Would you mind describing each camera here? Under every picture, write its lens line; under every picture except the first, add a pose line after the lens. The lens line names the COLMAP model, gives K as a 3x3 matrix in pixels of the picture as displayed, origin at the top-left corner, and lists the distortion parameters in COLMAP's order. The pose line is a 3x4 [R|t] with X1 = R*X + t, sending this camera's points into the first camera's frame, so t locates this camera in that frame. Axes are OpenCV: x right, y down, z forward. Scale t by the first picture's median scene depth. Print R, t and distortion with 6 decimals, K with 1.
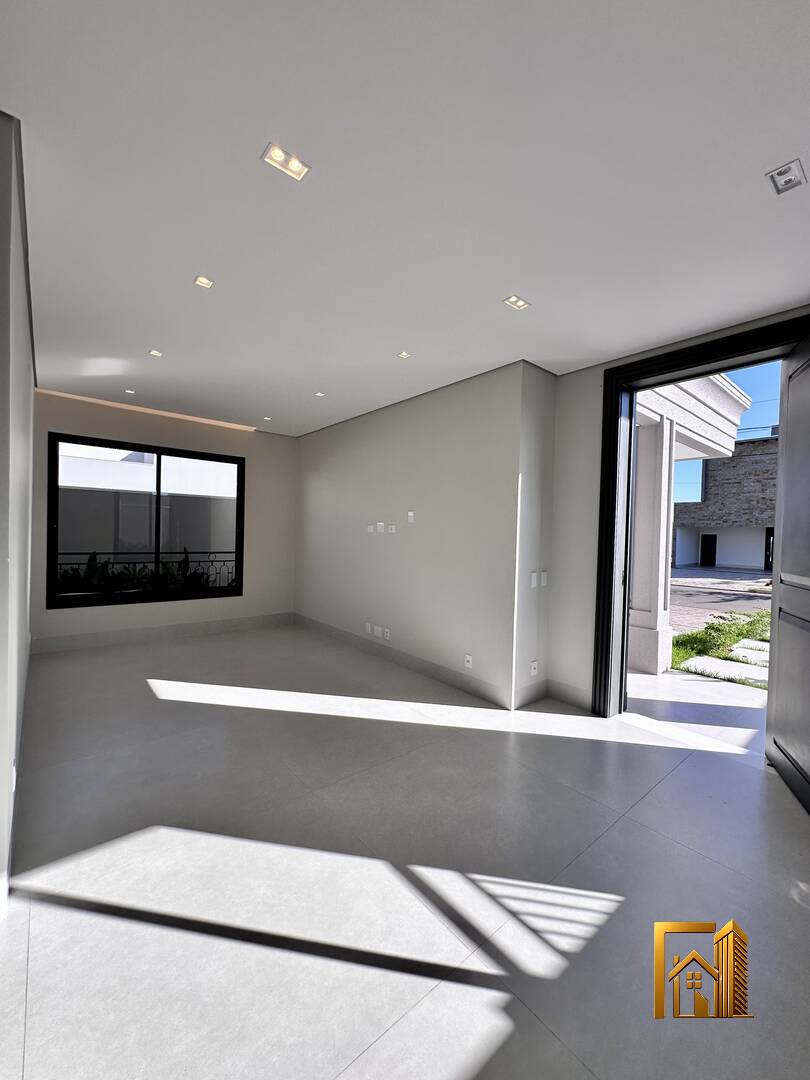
lens RADIAL K [[430.4, 0, 404.5], [0, 430.4, 540.4], [0, 0, 1]] dist [-0.001801, 0.000629]
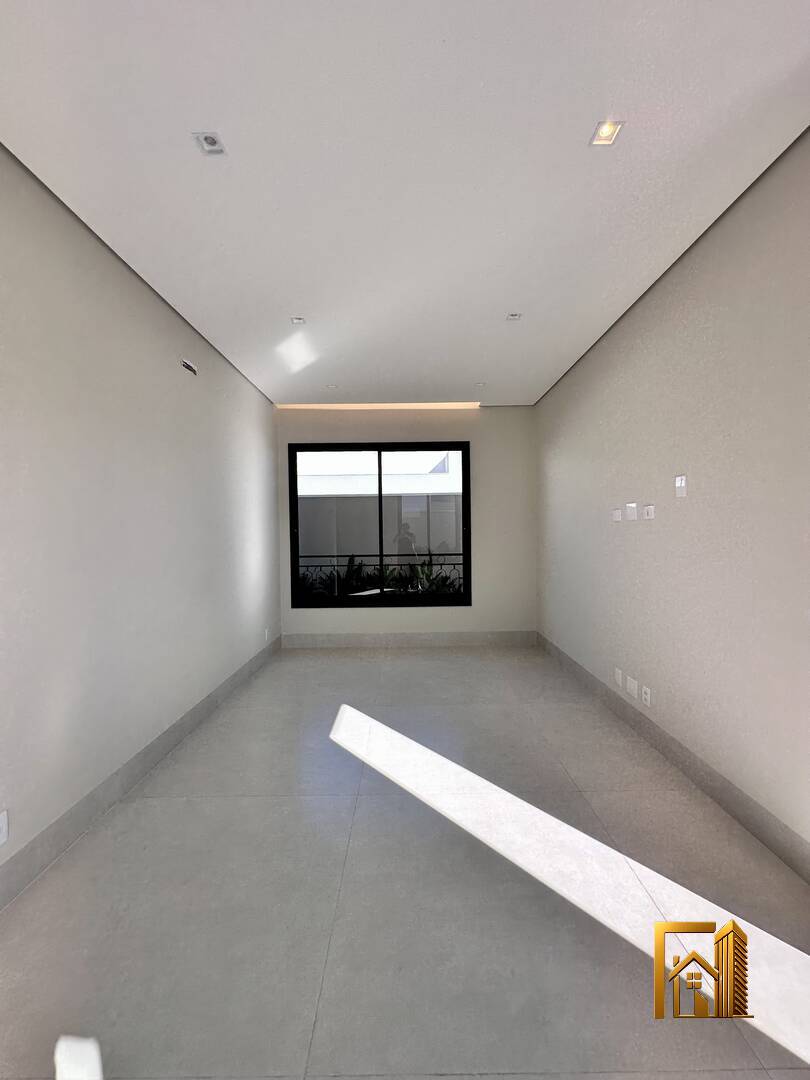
lens RADIAL K [[430.4, 0, 407.0], [0, 430.4, 539.8], [0, 0, 1]] dist [-0.001801, 0.000629]
pose [[0.765509, -0.026051, -0.642898, 0.072639], [0.024176, 0.999639, -0.011721, 0.006531], [0.642971, -0.006570, 0.765863, 0.286490]]
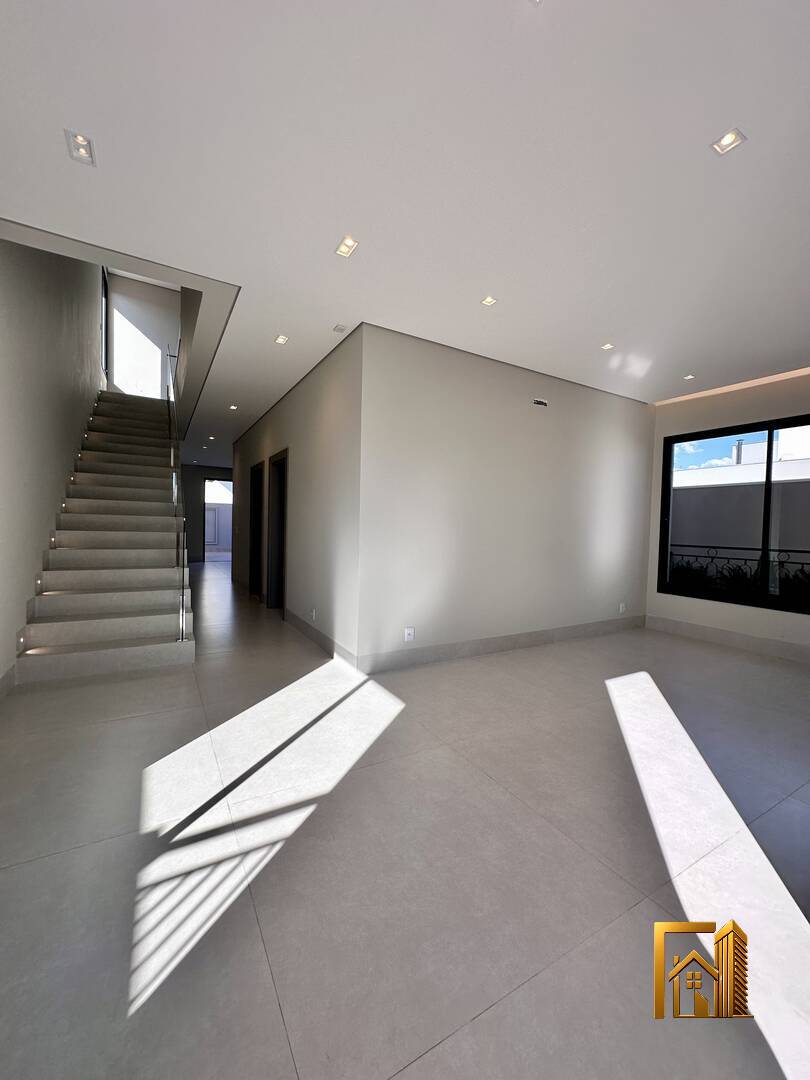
lens RADIAL K [[430.4, 0, 408.5], [0, 430.4, 539.7], [0, 0, 1]] dist [-0.001801, 0.000629]
pose [[-0.164627, -0.000394, -0.986356, 0.330465], [-0.047643, 0.998836, 0.007552, 0.034321], [0.985205, 0.048236, -0.164454, 0.420819]]
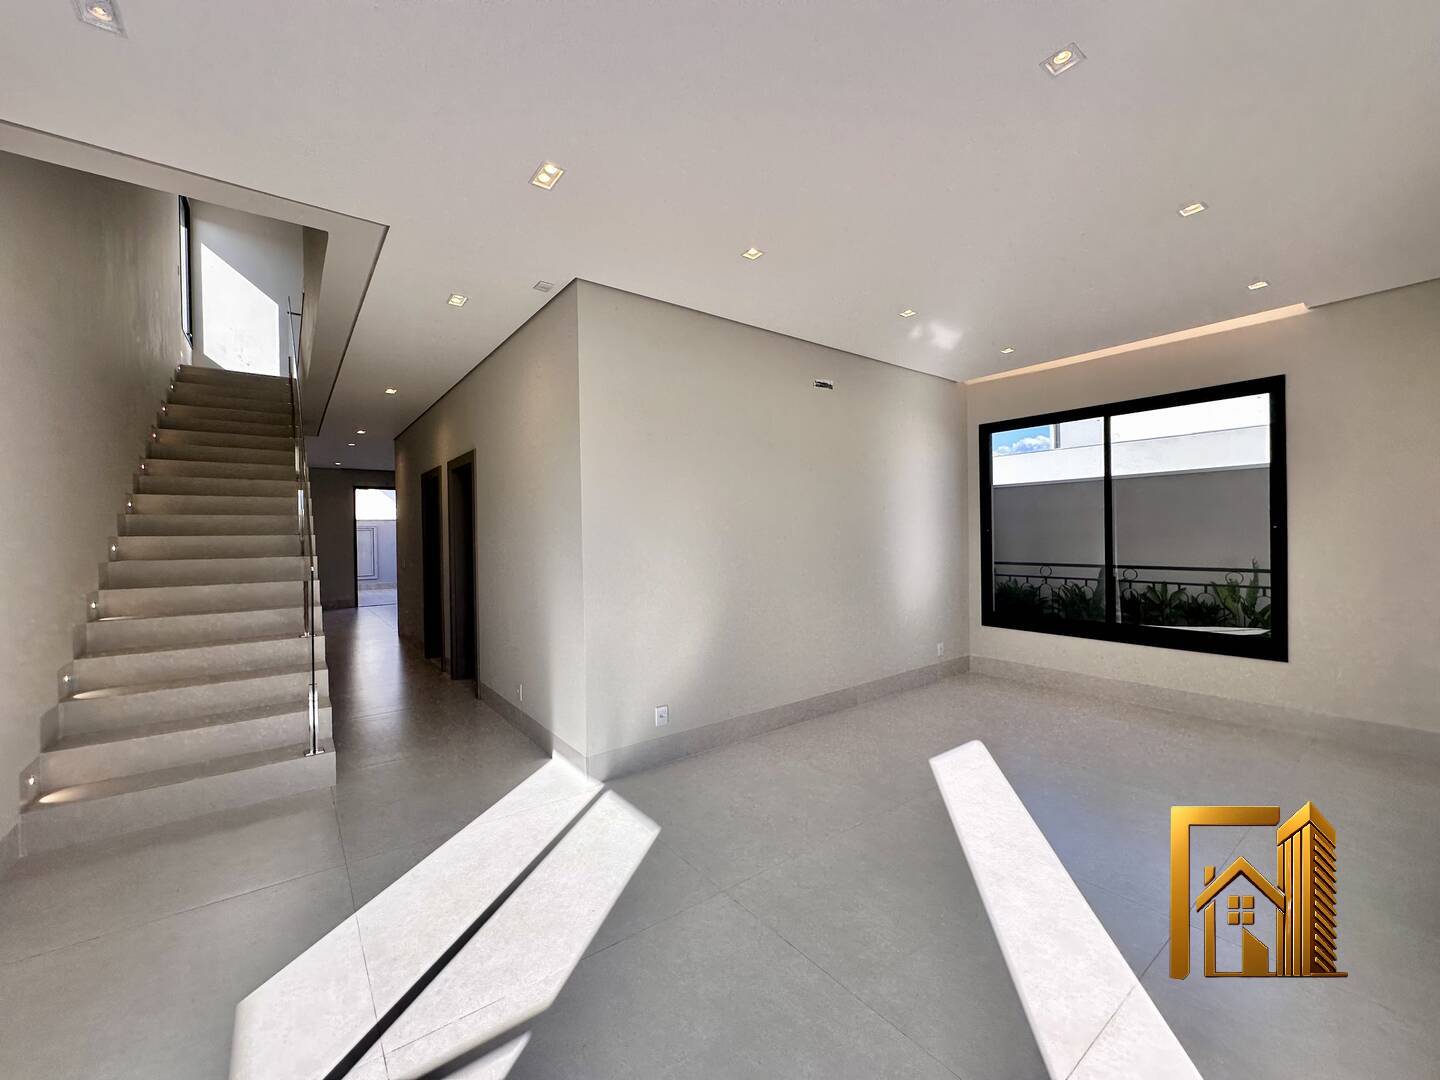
lens RADIAL K [[573.9, 0, 722.4], [0, 573.9, 539.1], [0, 0, 1]] dist [-0.001801, 0.000629]
pose [[-0.044843, -0.019363, -0.998806, 0.301534], [-0.004019, 0.999808, -0.019202, 0.006185], [0.998986, 0.003153, -0.044912, 0.414109]]
